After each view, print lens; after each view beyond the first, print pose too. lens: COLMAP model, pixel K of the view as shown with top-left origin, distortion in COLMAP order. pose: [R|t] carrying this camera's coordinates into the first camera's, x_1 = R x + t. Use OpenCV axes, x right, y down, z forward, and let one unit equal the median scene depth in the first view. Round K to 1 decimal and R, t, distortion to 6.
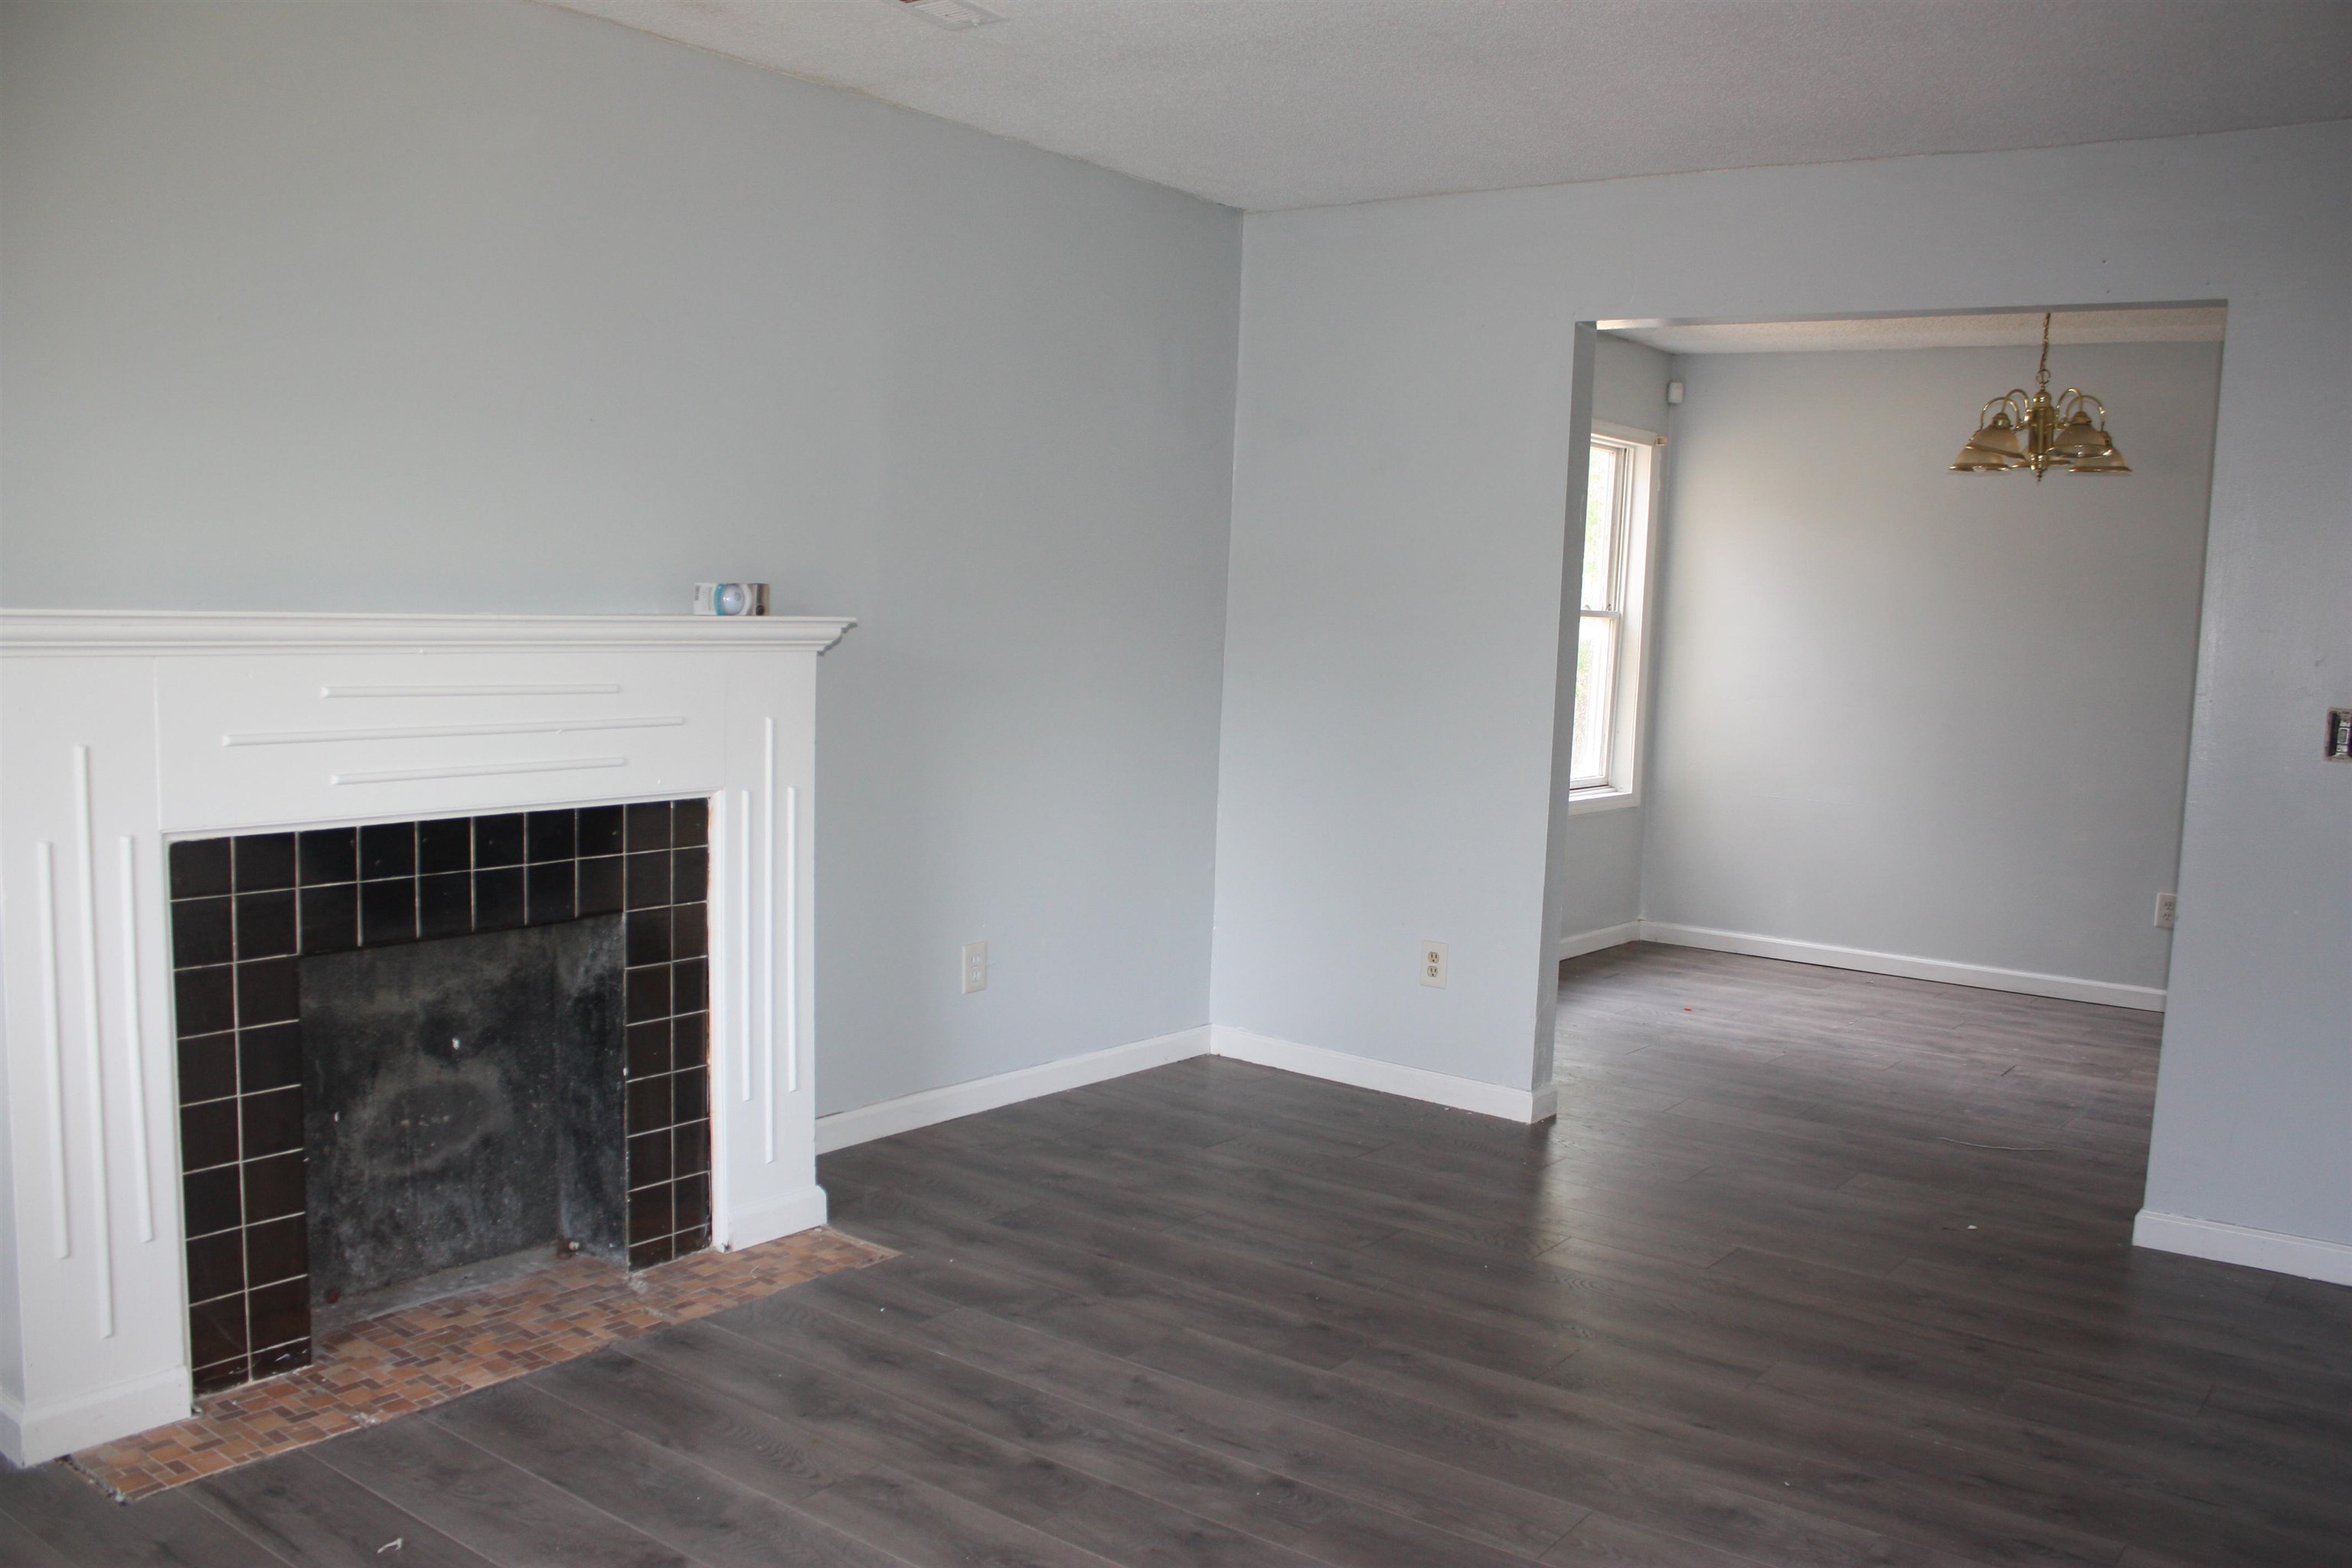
lens RADIAL K [[1856.0, 0, 1176.0], [0, 1856.0, 784.0], [0, 0, 1]] dist [-0.076937, 0.000024]
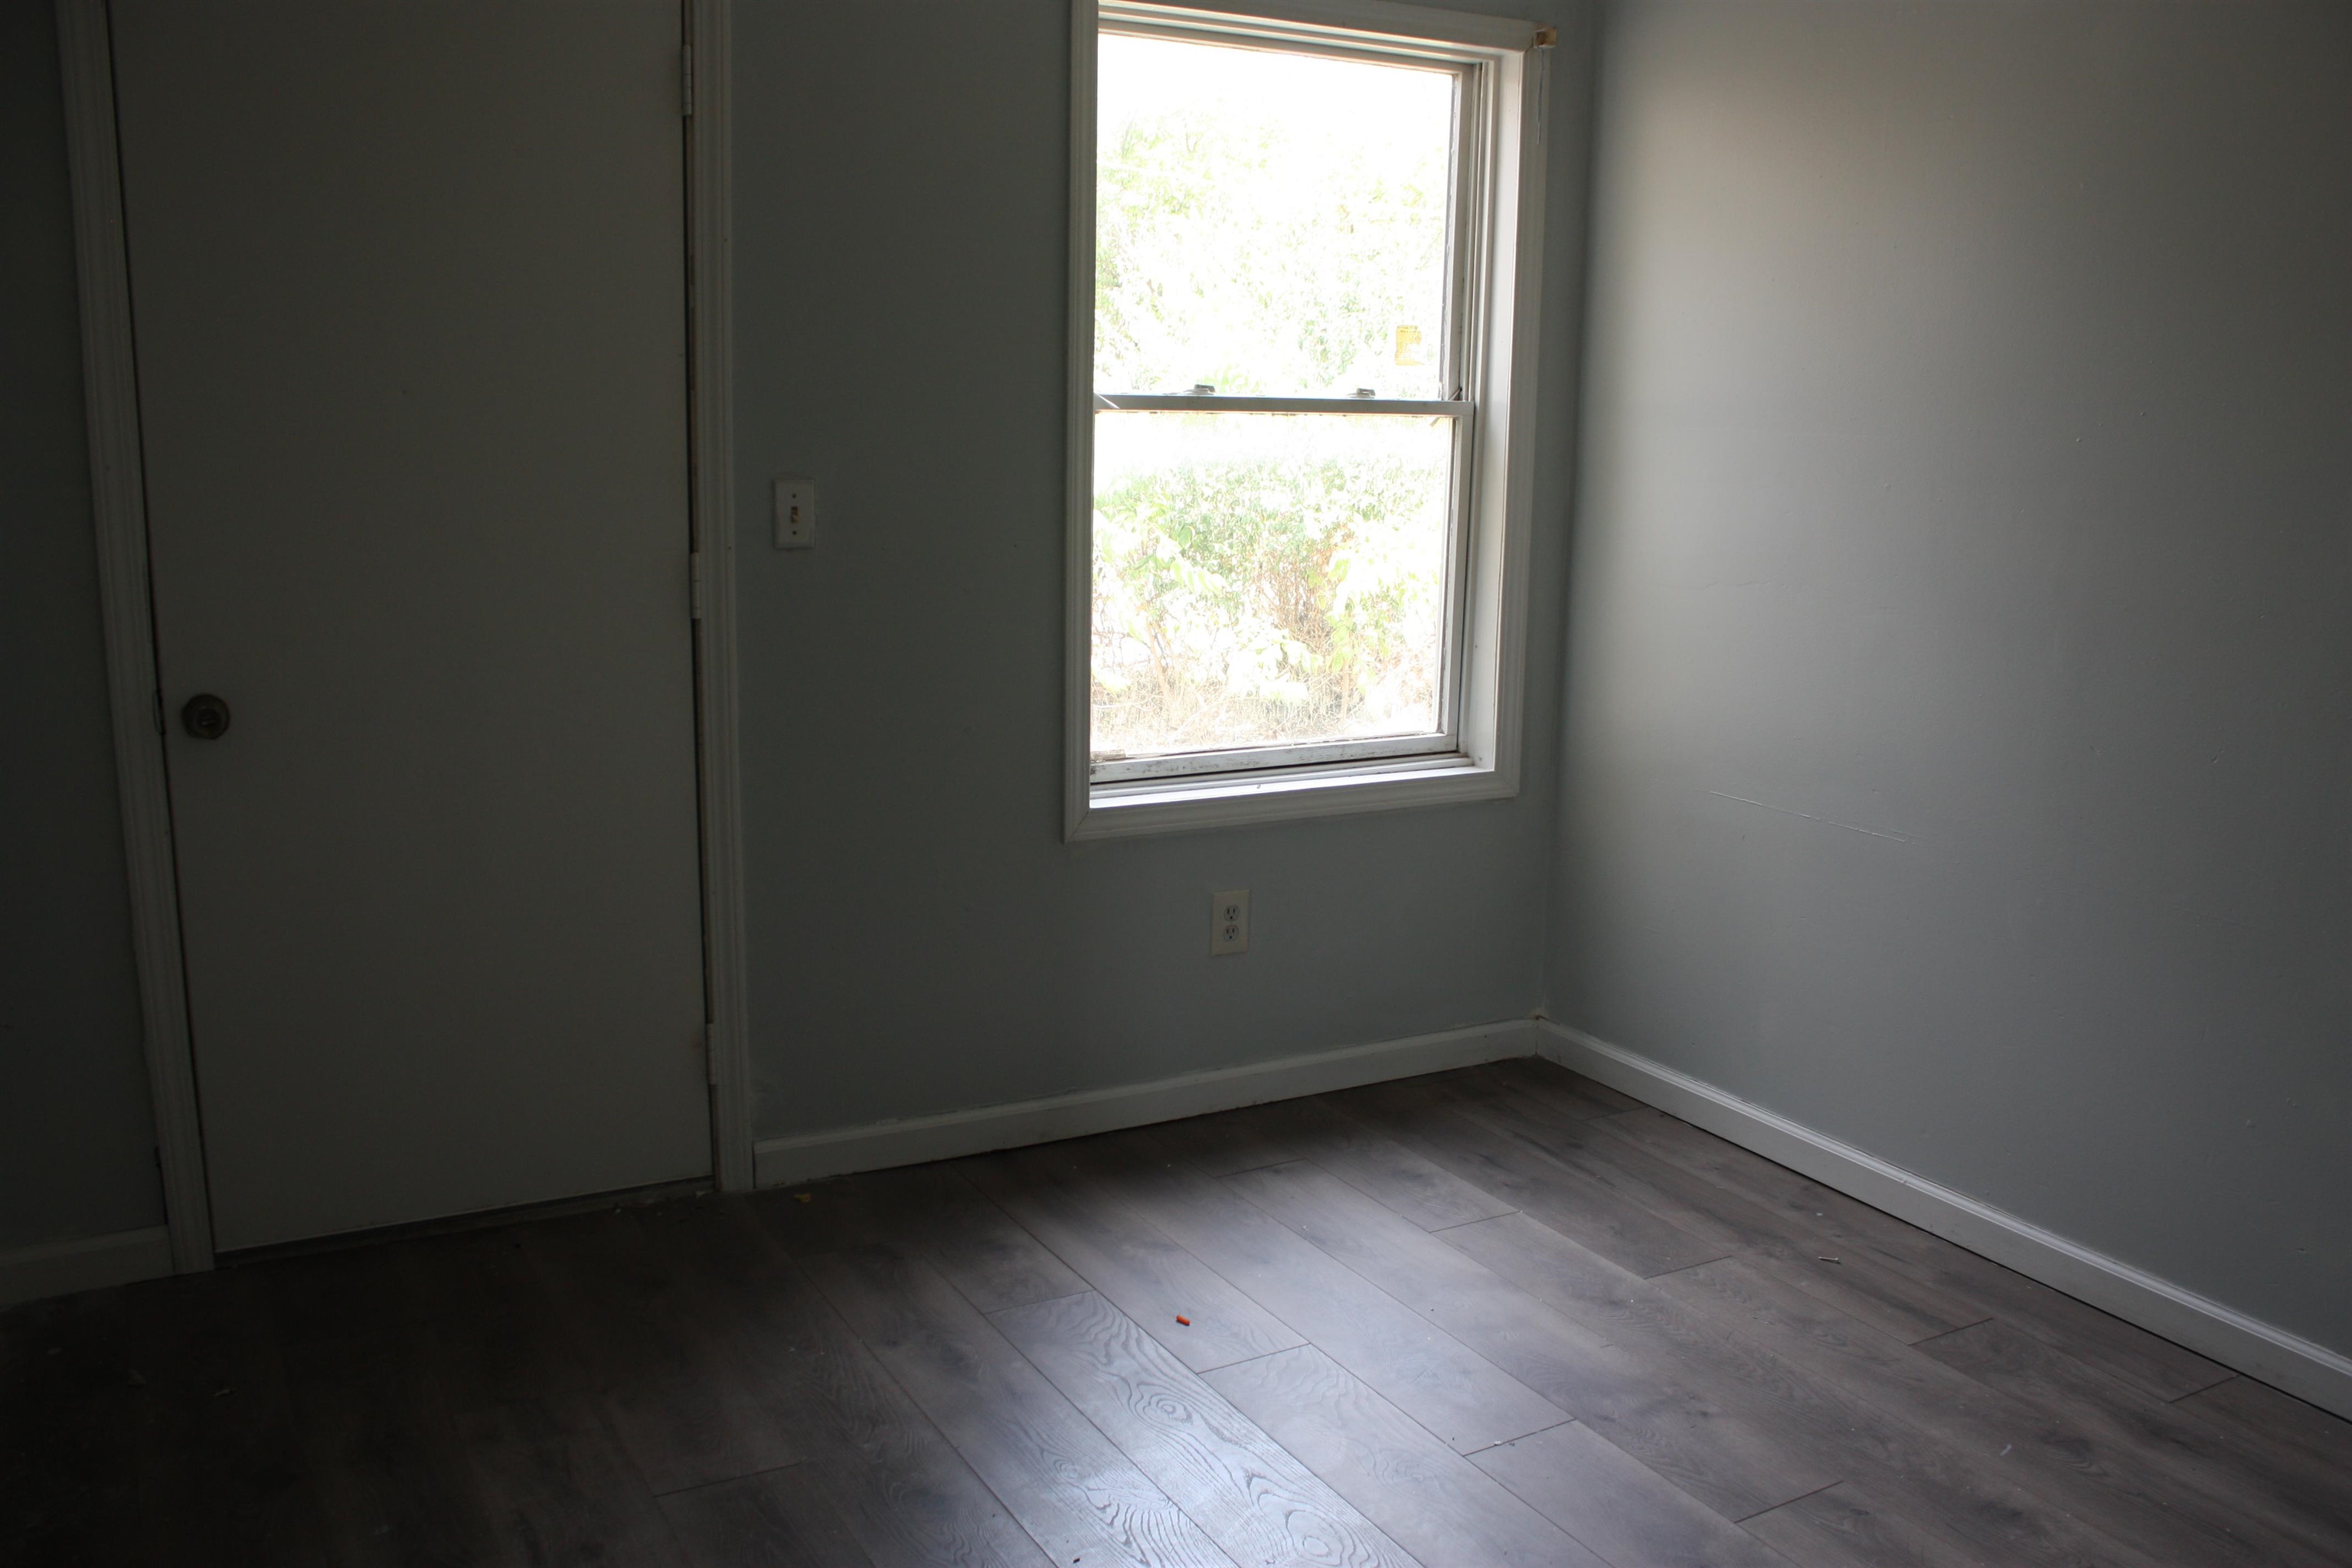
lens RADIAL K [[1856.0, 0, 1176.0], [0, 1856.0, 784.0], [0, 0, 1]] dist [-0.076937, 0.000024]
pose [[0.924533, 0.060056, -0.376339, 0.358790], [-0.028227, 0.995584, 0.089530, -0.034188], [0.380054, -0.072151, 0.922146, 0.508592]]
